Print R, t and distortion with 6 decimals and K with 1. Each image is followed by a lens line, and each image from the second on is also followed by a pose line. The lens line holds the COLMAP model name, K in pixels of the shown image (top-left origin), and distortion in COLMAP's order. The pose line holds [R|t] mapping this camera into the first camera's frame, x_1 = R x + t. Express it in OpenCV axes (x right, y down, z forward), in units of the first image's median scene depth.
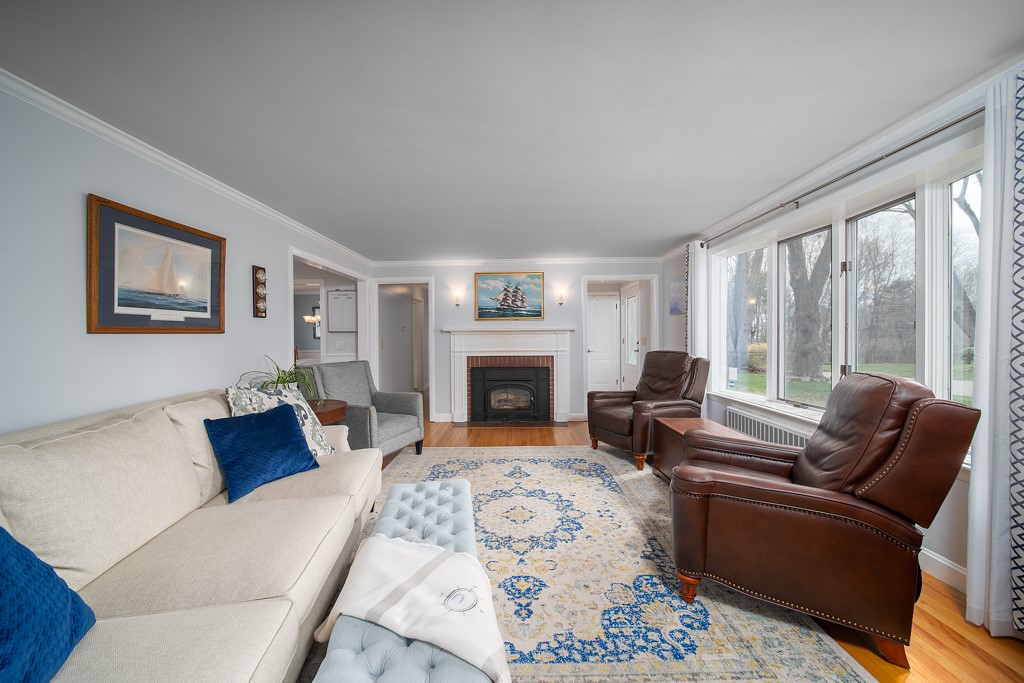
lens RADIAL K [[369.0, 0, 507.0], [0, 369.0, 337.2], [0, 0, 1]] dist [-0.008004, -0.000292]
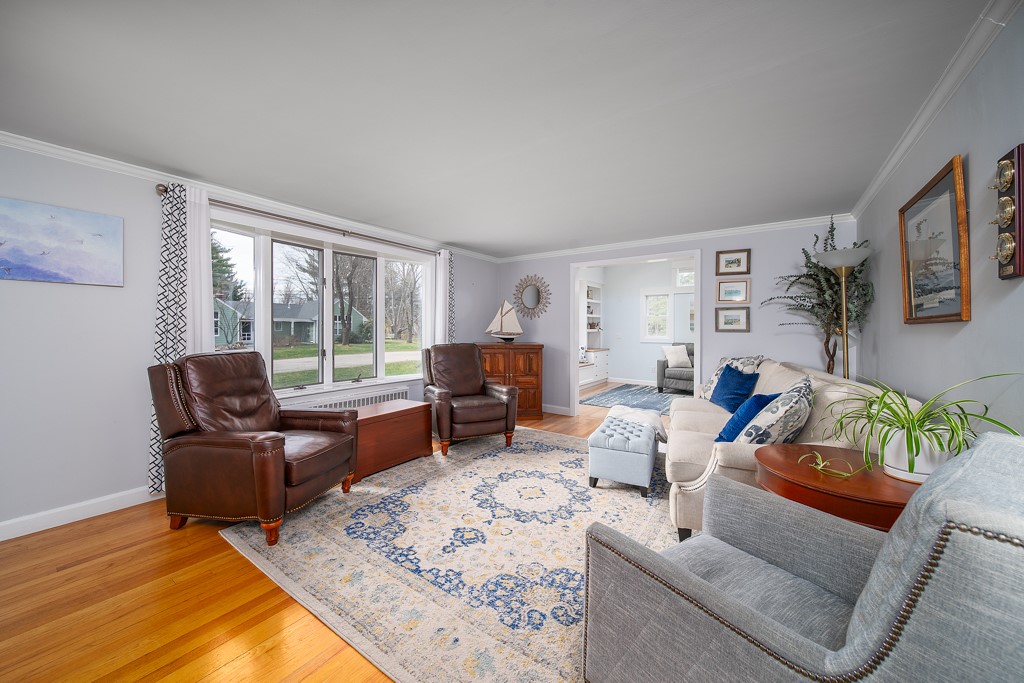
lens RADIAL K [[372.2, 0, 505.0], [0, 372.2, 327.1], [0, 0, 1]] dist [-0.002559, -0.000162]
pose [[-0.826553, 0.006420, 0.562822, -0.396485], [0.006008, 0.999979, -0.002583, -0.003336], [-0.562826, 0.001247, -0.826574, 1.478003]]
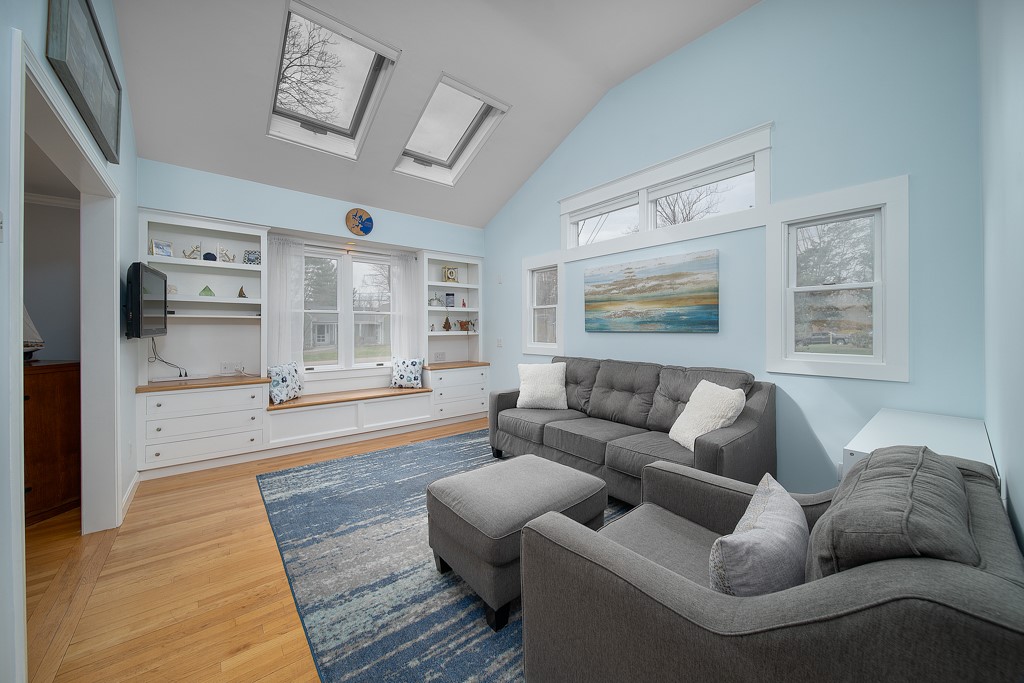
lens RADIAL K [[369.0, 0, 507.0], [0, 369.0, 337.2], [0, 0, 1]] dist [-0.008004, -0.000292]
pose [[-0.654351, -0.006866, 0.756160, -0.757436], [0.010712, 0.999774, 0.018349, 0.007423], [-0.756115, 0.020107, -0.654130, -0.139102]]
